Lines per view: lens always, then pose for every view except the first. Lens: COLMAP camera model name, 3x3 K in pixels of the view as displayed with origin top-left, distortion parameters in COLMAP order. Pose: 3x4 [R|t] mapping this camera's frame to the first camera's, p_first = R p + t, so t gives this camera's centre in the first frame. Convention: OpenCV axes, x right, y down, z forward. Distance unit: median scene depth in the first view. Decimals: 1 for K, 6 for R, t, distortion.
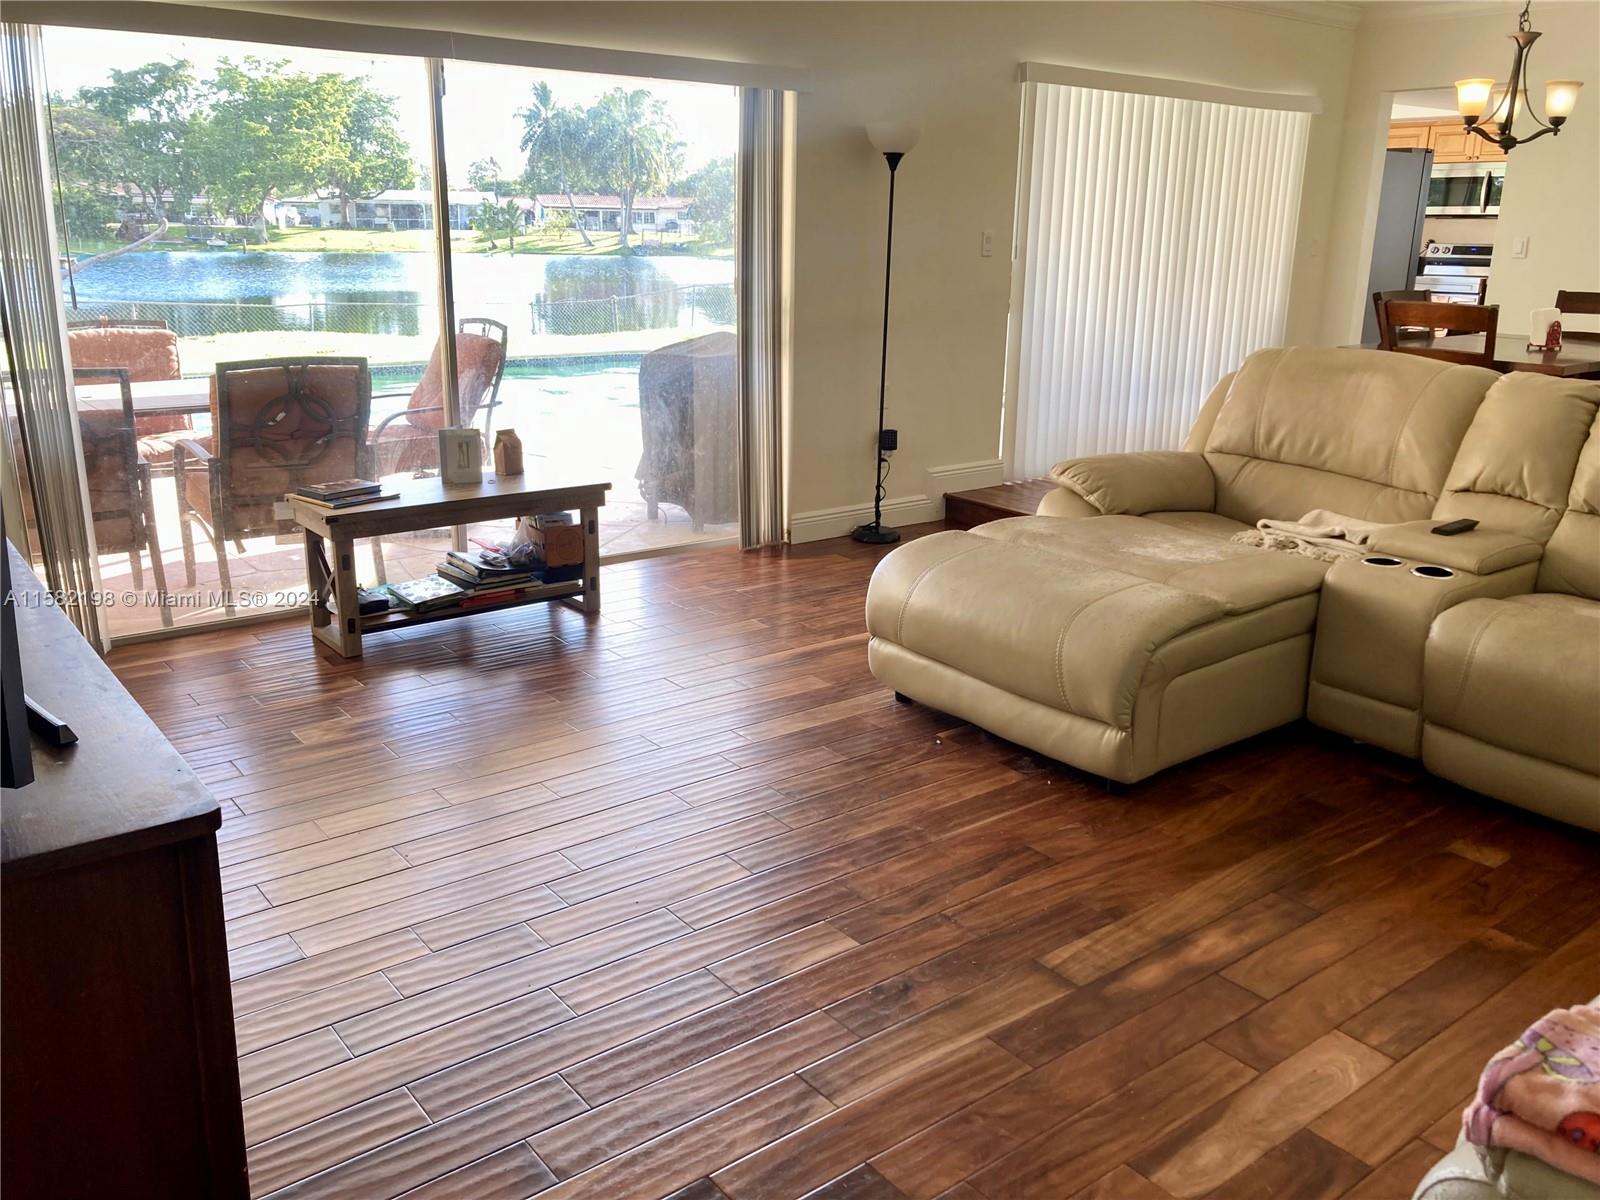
lens RADIAL K [[1315.3, 0, 833.3], [0, 1315.3, 591.5], [0, 0, 1]] dist [-0.002199, 0.012092]
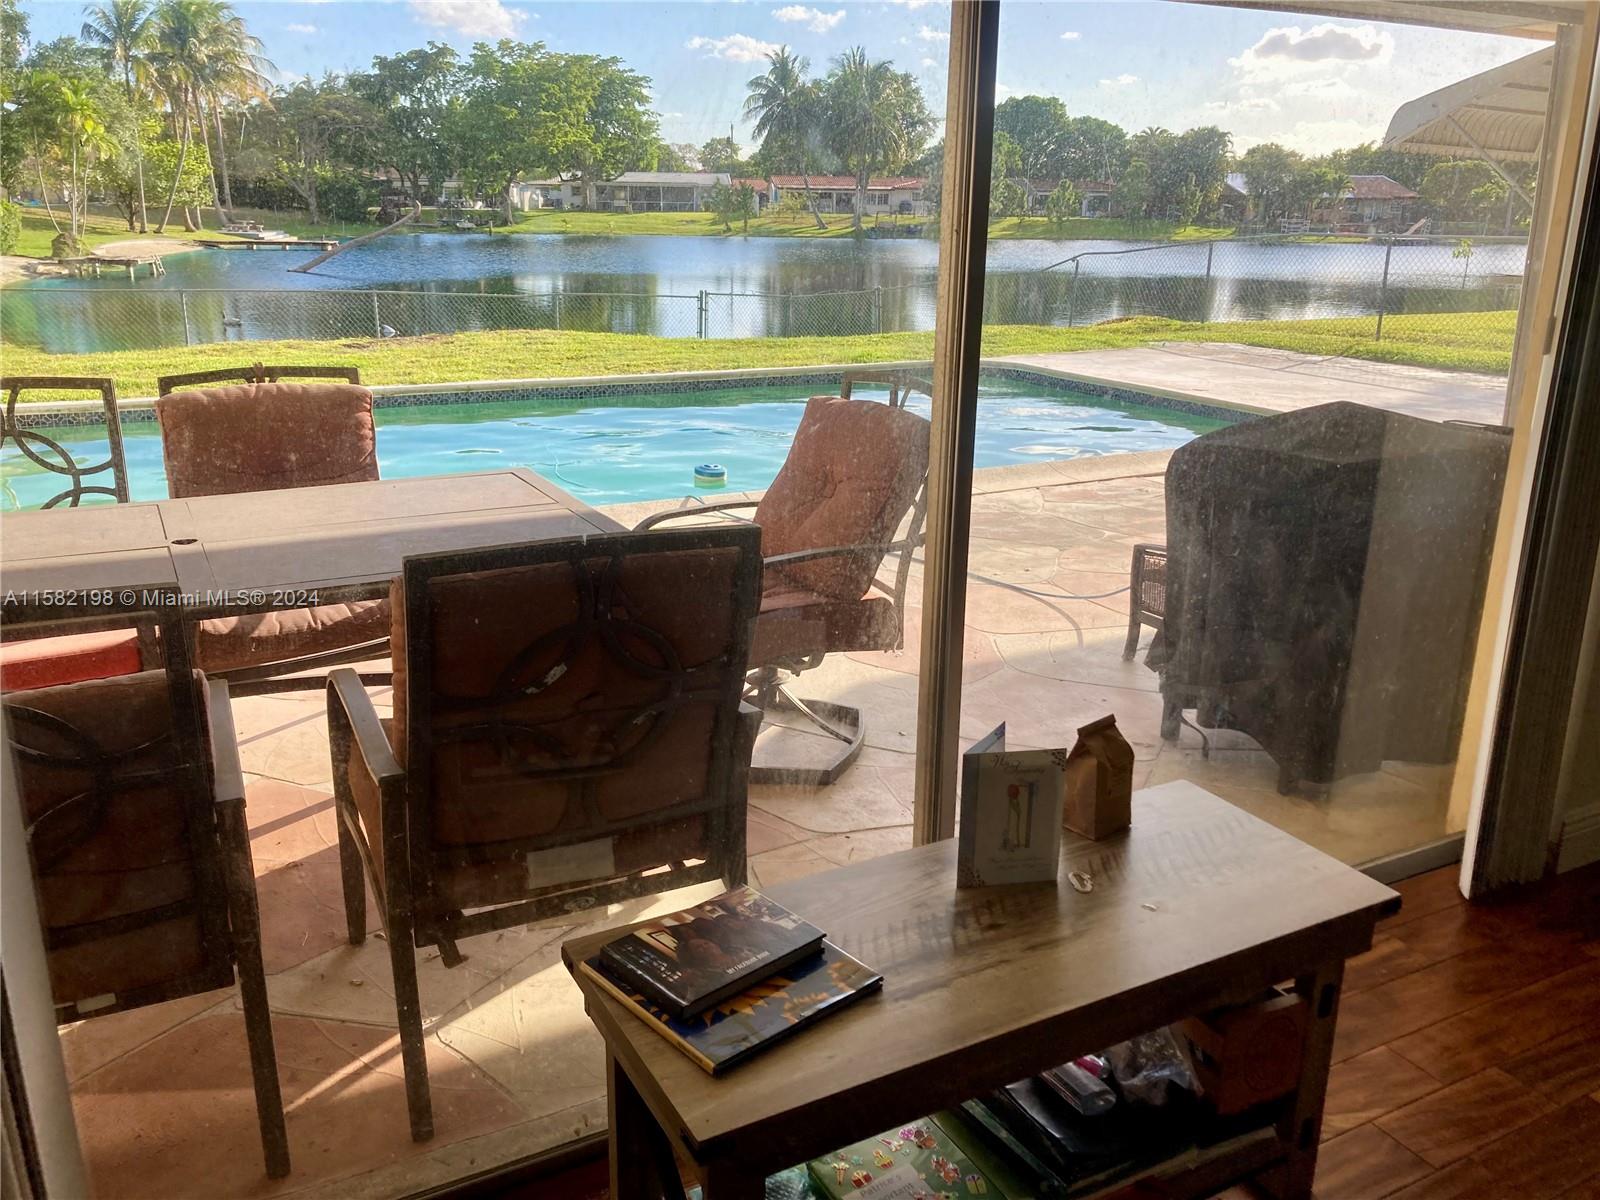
lens RADIAL K [[1315.3, 0, 790.0], [0, 1315.3, 598.6], [0, 0, 1]] dist [-0.002199, 0.012092]
pose [[0.981442, 0.052360, -0.184470, -0.015064], [-0.049062, 0.998544, 0.022401, -0.009185], [0.185374, -0.012935, 0.982583, 0.033633]]
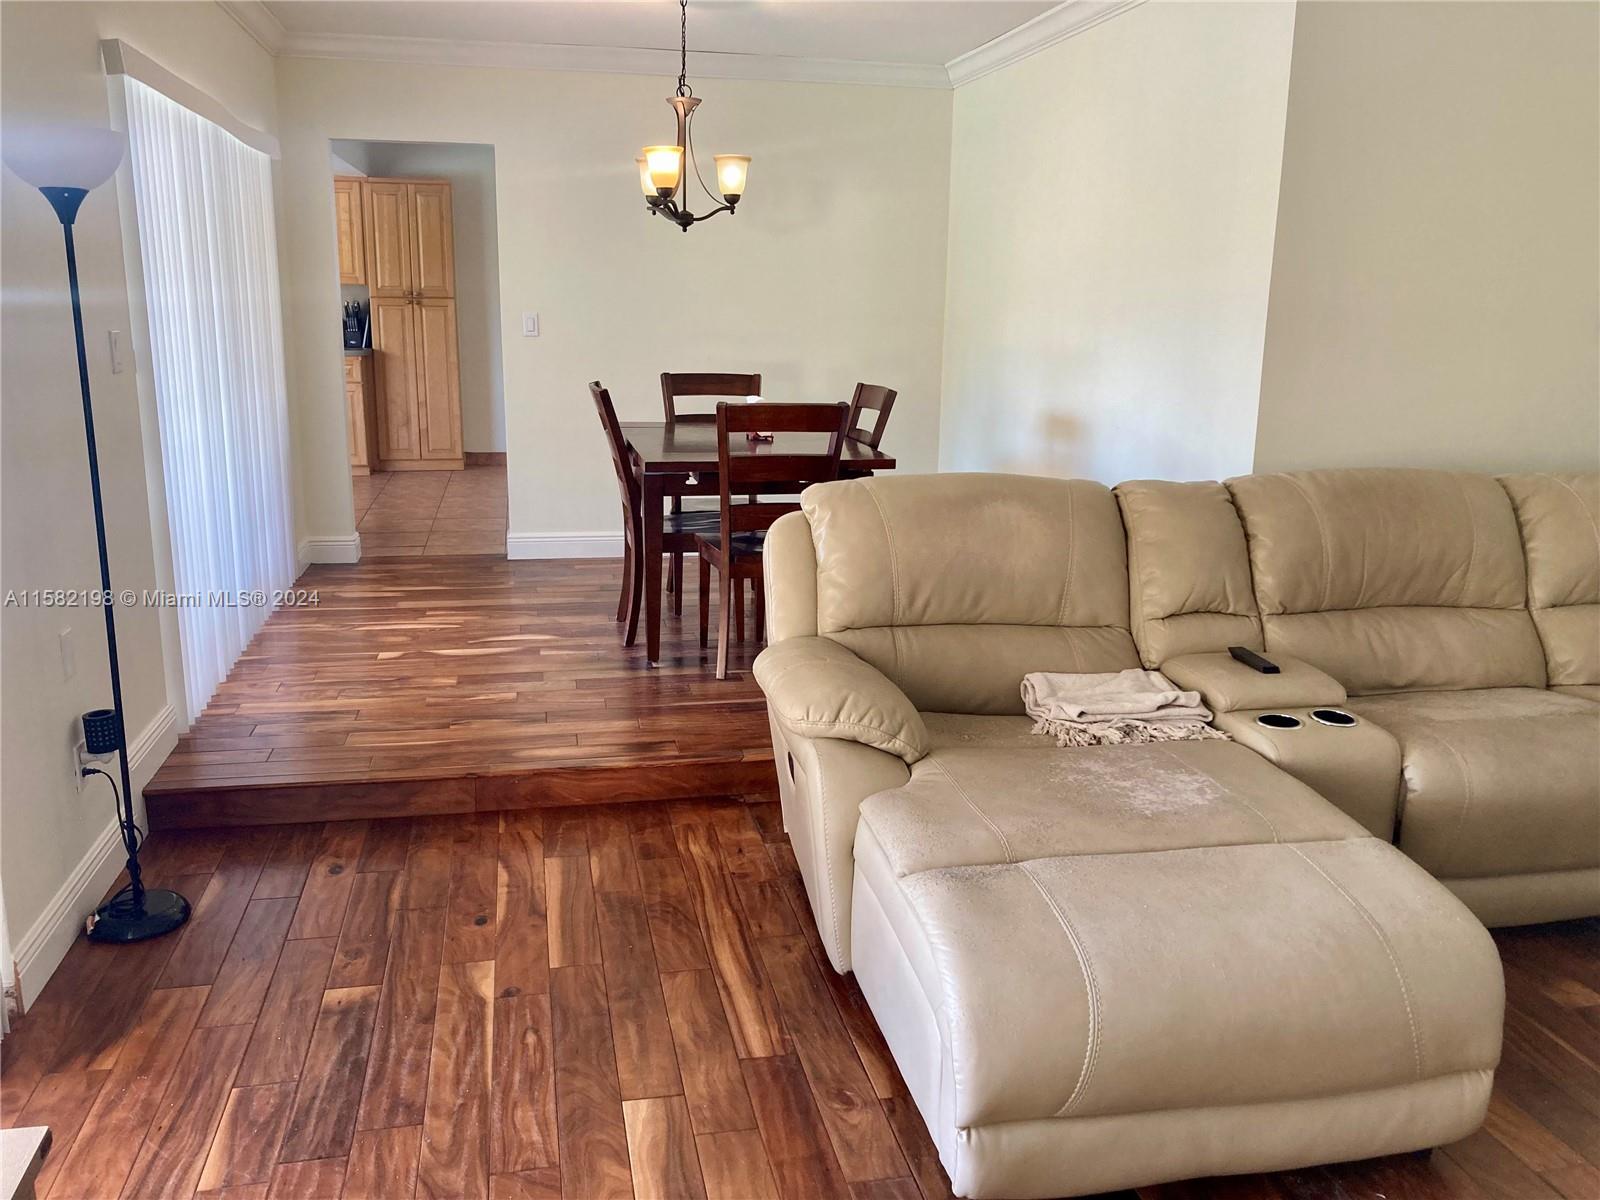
lens RADIAL K [[1315.3, 0, 796.9], [0, 1315.3, 599.5], [0, 0, 1]] dist [-0.002199, 0.012092]
pose [[0.463079, -0.209263, 0.861259, -0.349185], [0.235599, 0.965831, 0.107995, -0.207085], [-0.854430, 0.152902, 0.496558, 0.649410]]
